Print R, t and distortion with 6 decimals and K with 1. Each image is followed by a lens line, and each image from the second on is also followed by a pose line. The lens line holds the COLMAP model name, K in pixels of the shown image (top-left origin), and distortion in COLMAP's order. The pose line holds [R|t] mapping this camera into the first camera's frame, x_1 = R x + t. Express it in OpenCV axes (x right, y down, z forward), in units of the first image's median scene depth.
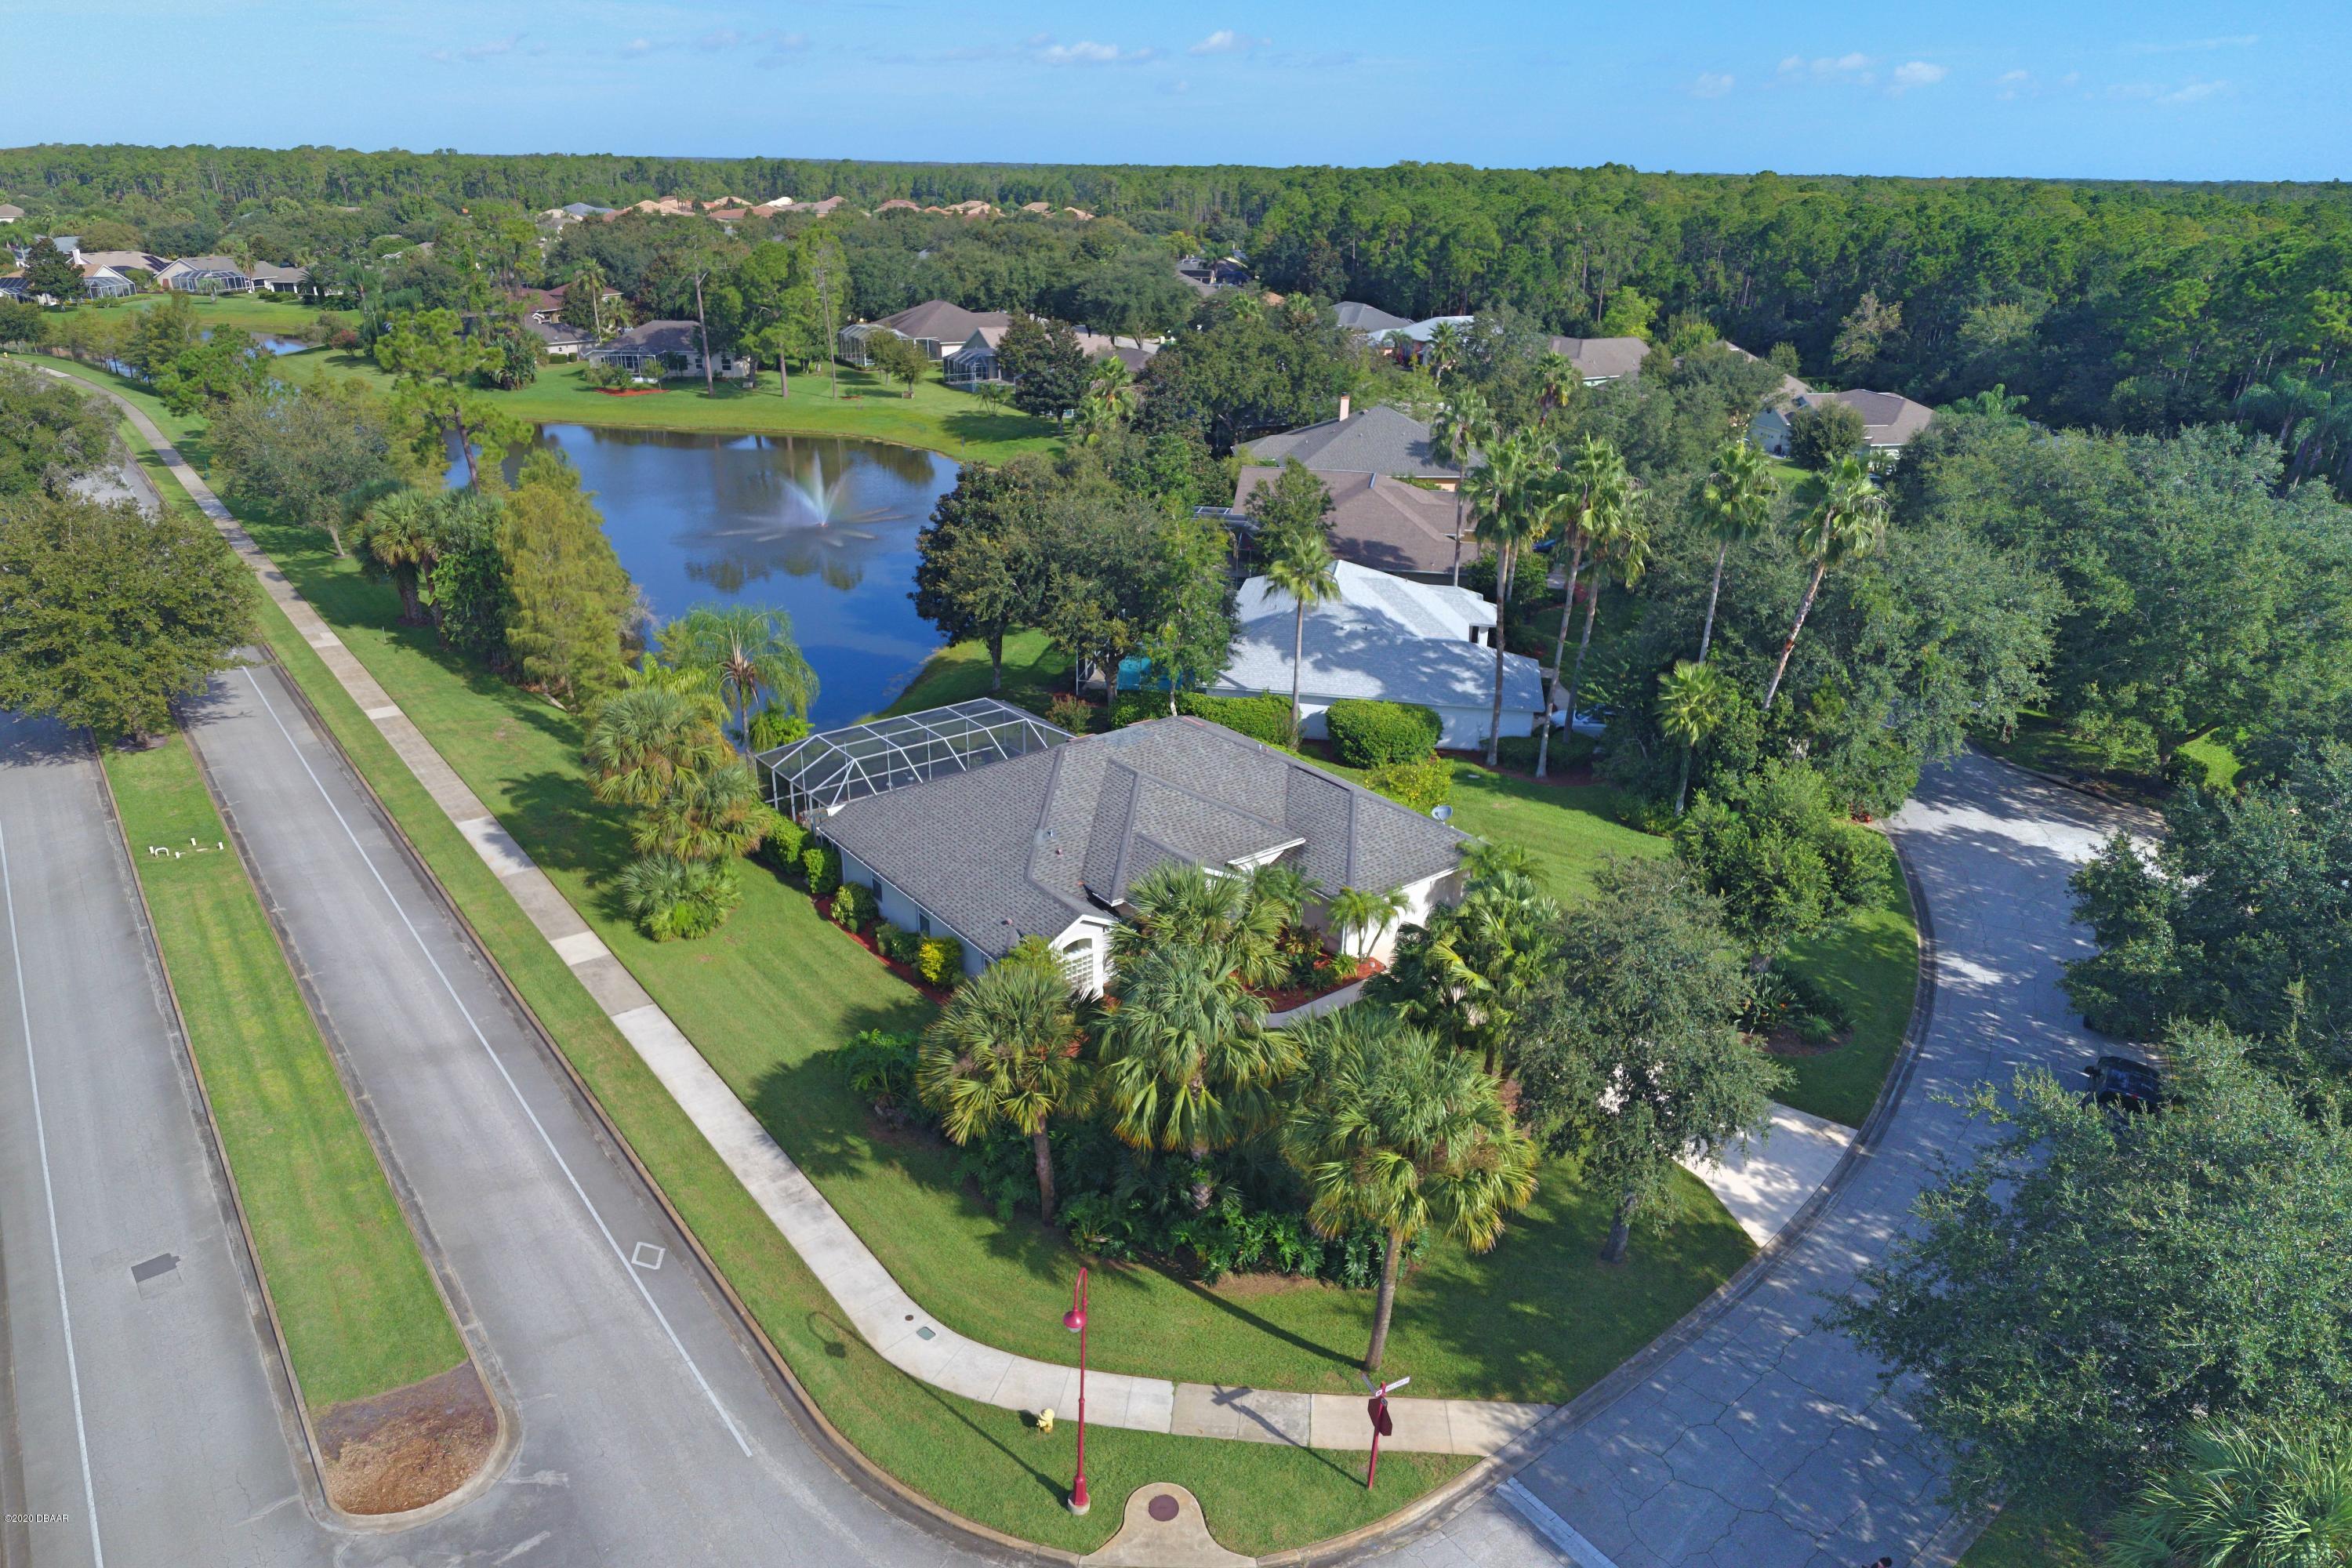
lens RADIAL K [[1492.3, 0, 1153.0], [0, 1492.3, 783.1], [0, 0, 1]] dist [-0.000514, -0.000168]
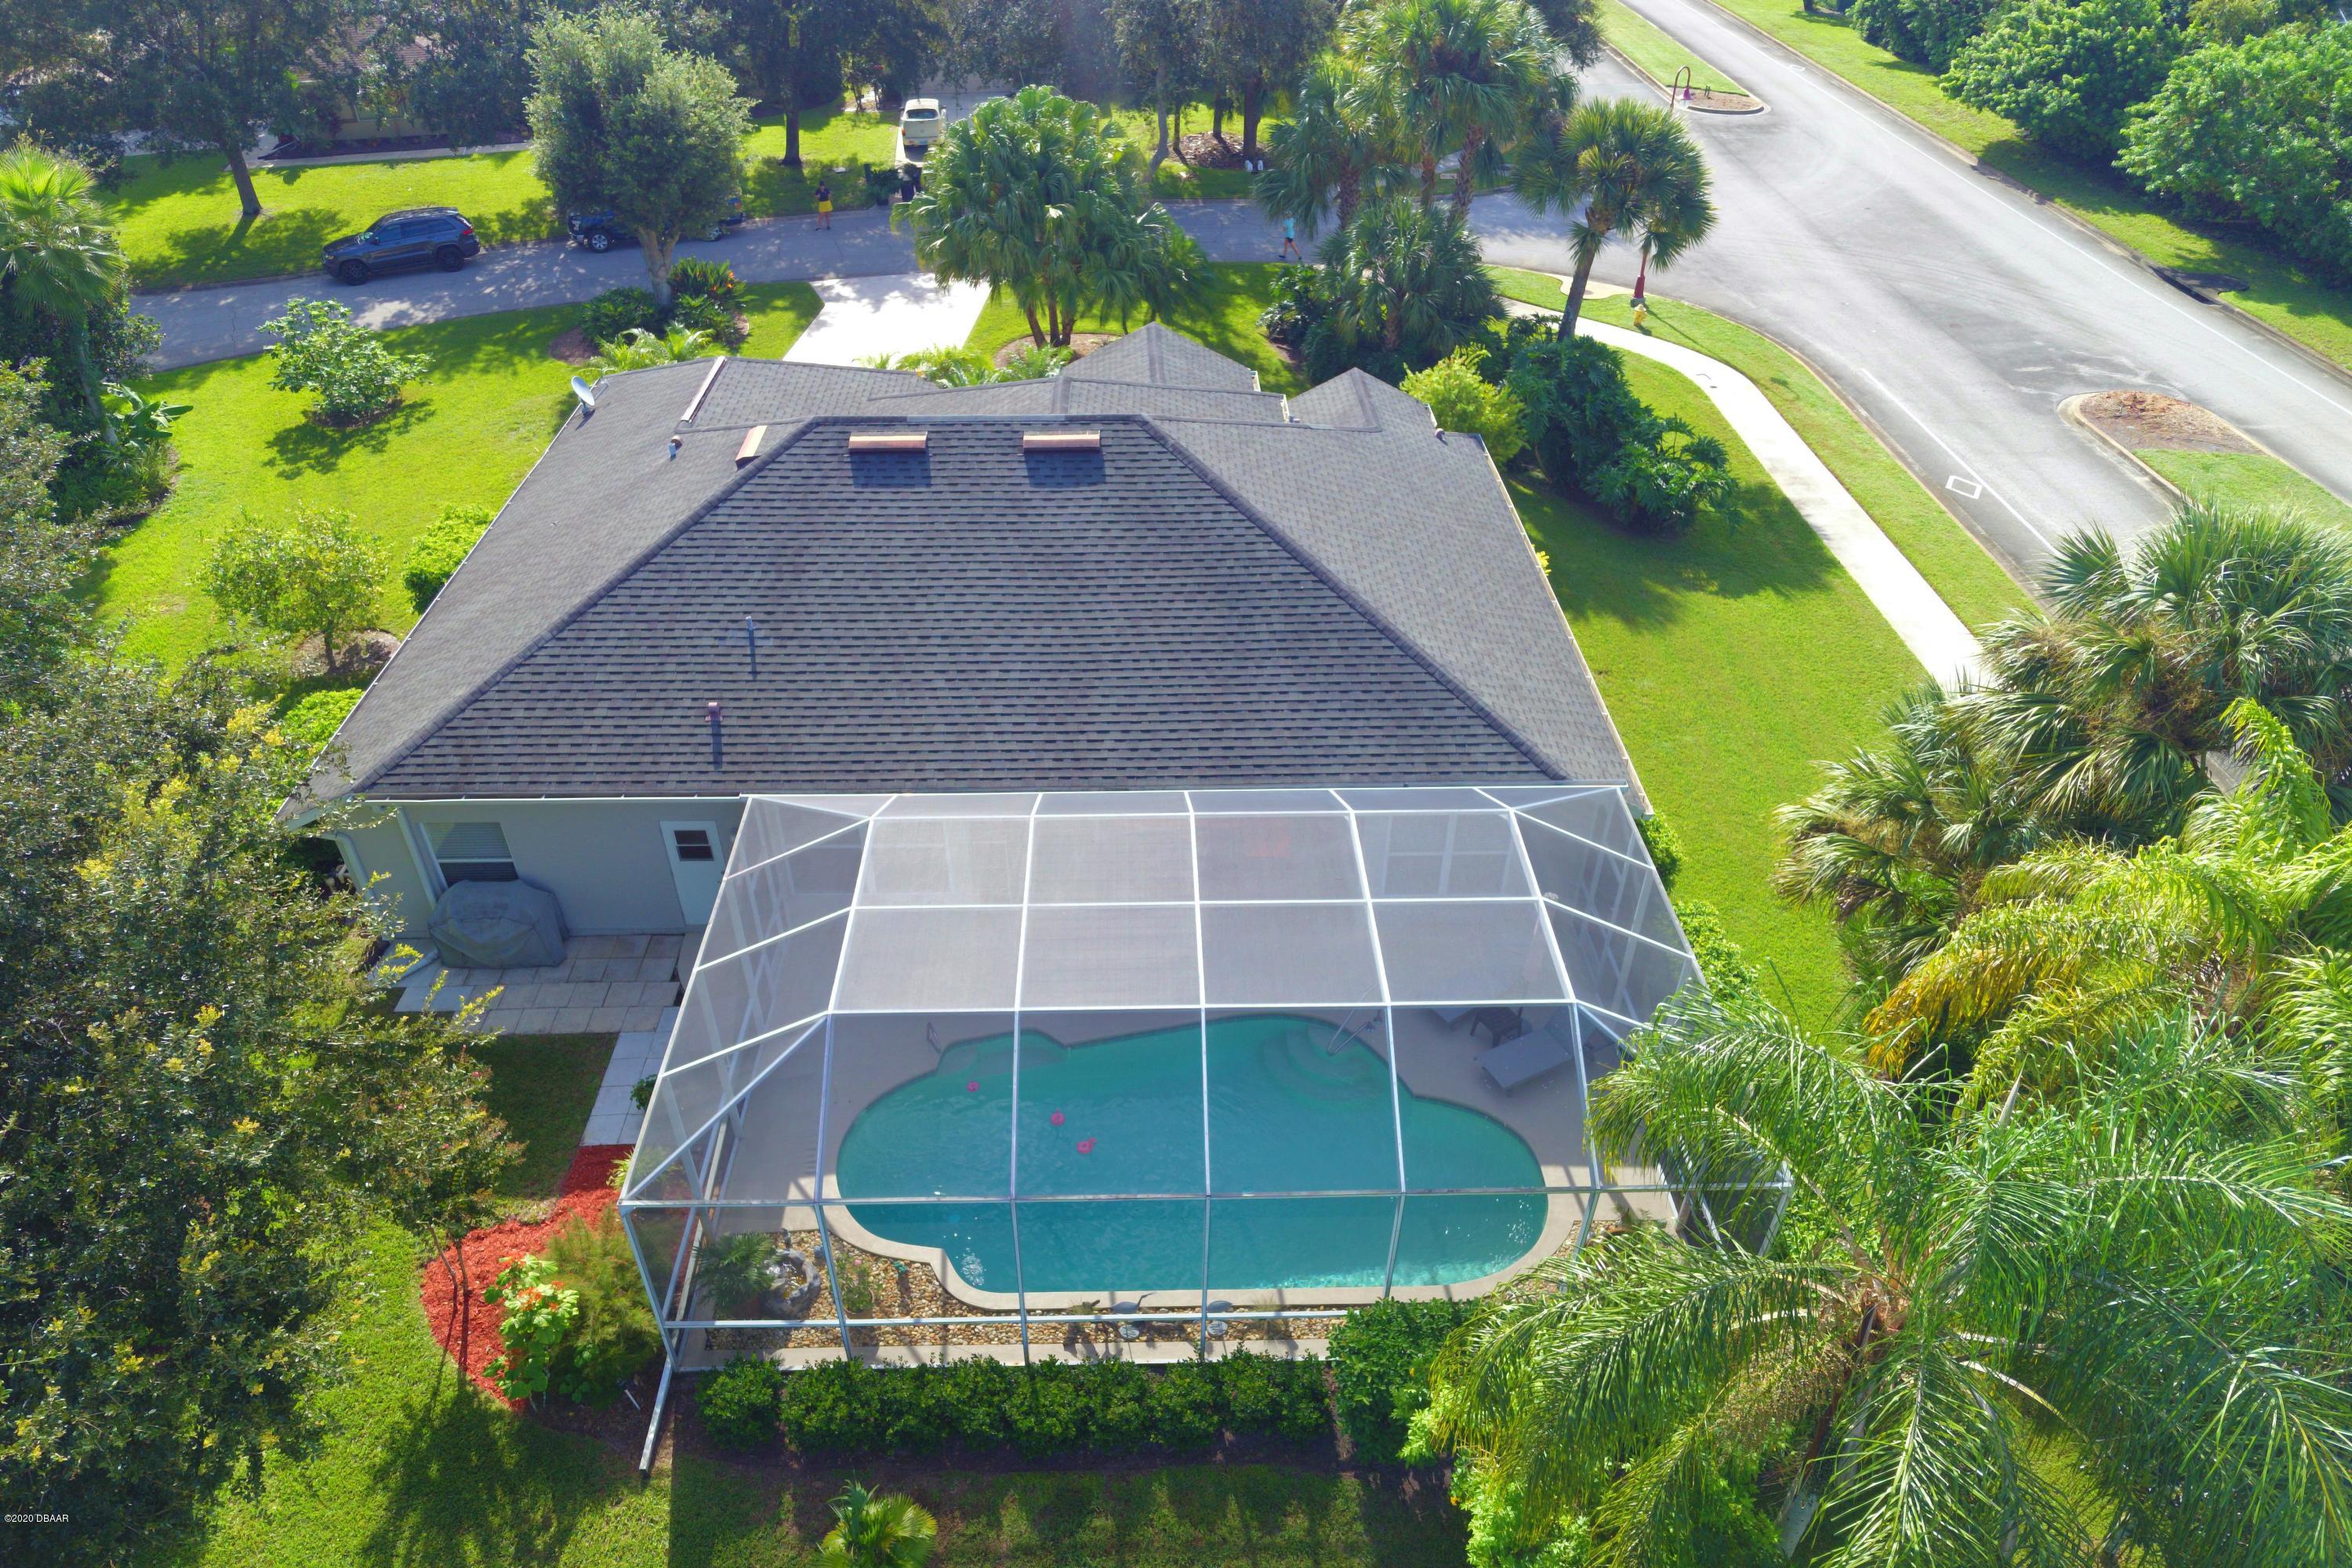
lens RADIAL K [[1492.7, 0, 1154.4], [0, 1492.7, 785.7], [0, 0, 1]] dist [0.006692, 0.003682]
pose [[-0.801319, -0.370596, 0.469623, -0.407319], [0.221359, 0.545618, 0.808271, -0.417478], [-0.555777, 0.751638, -0.355180, 1.613558]]
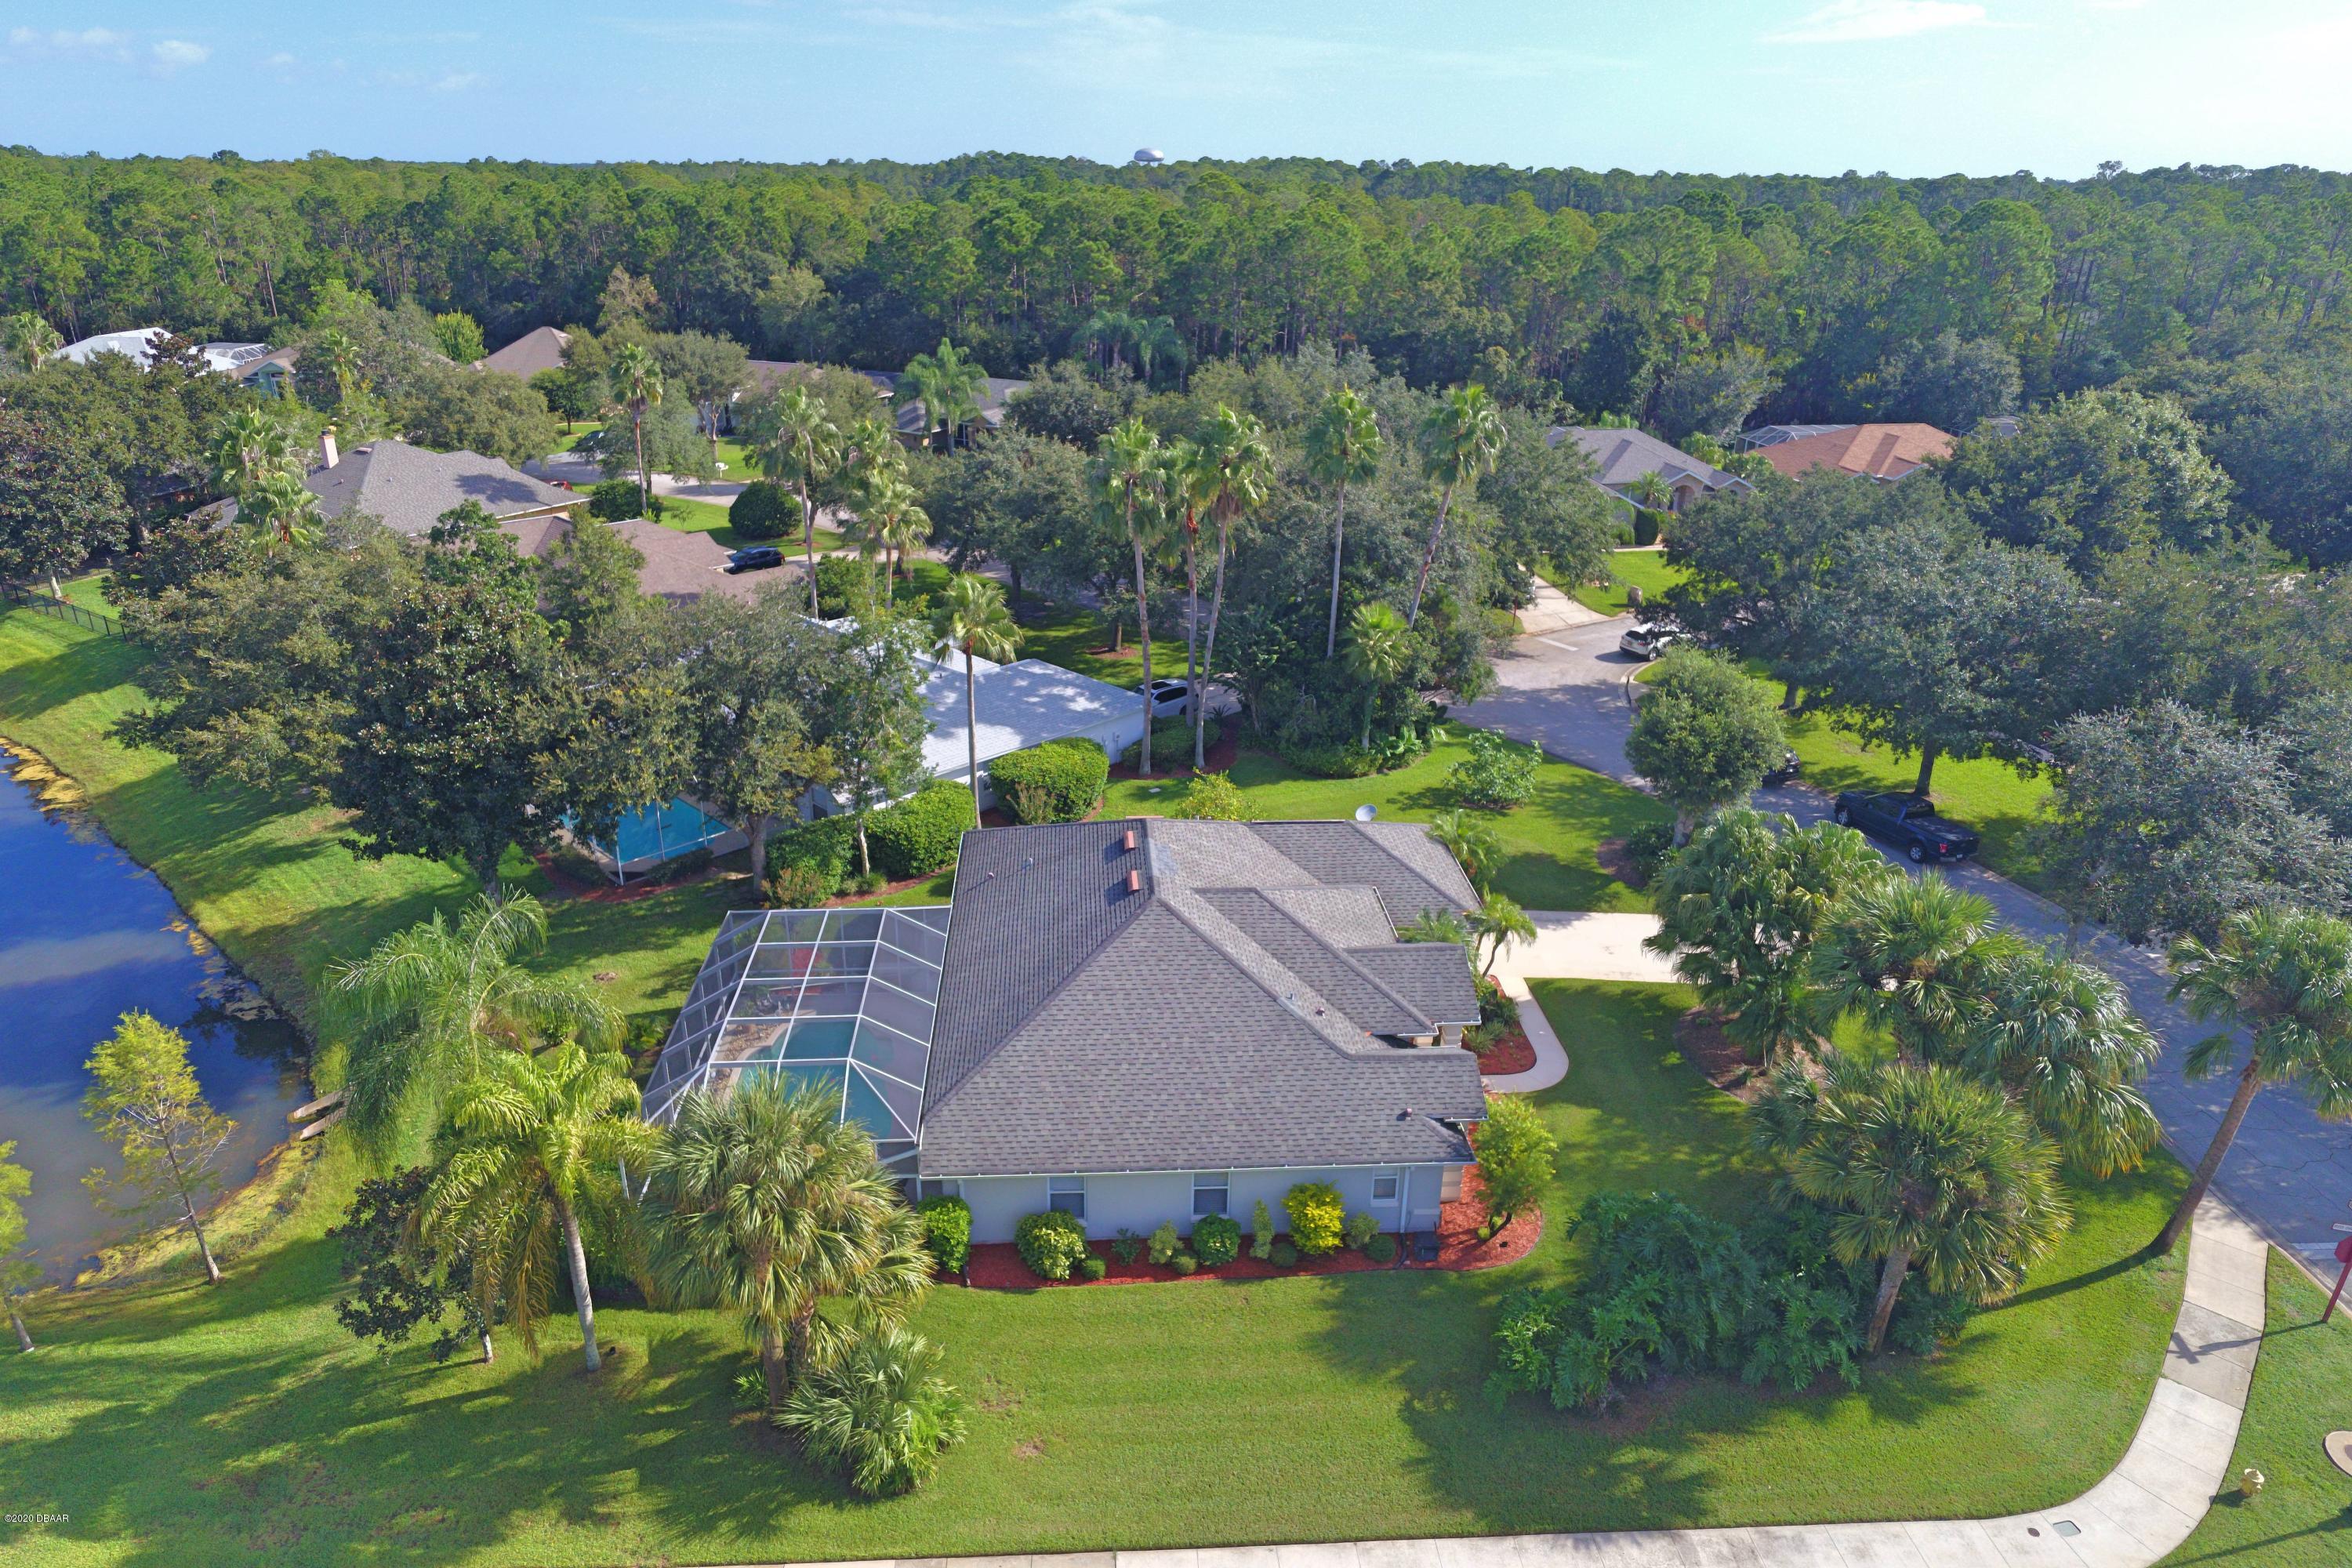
lens RADIAL K [[1509.7, 0, 1161.9], [0, 1509.7, 777.5], [0, 0, 1]] dist [0.001919, -0.001213]
pose [[0.564139, -0.318035, 0.761972, -0.790798], [0.318046, 0.935332, 0.154922, -0.251712], [-0.761967, 0.154945, 0.628807, 0.682750]]
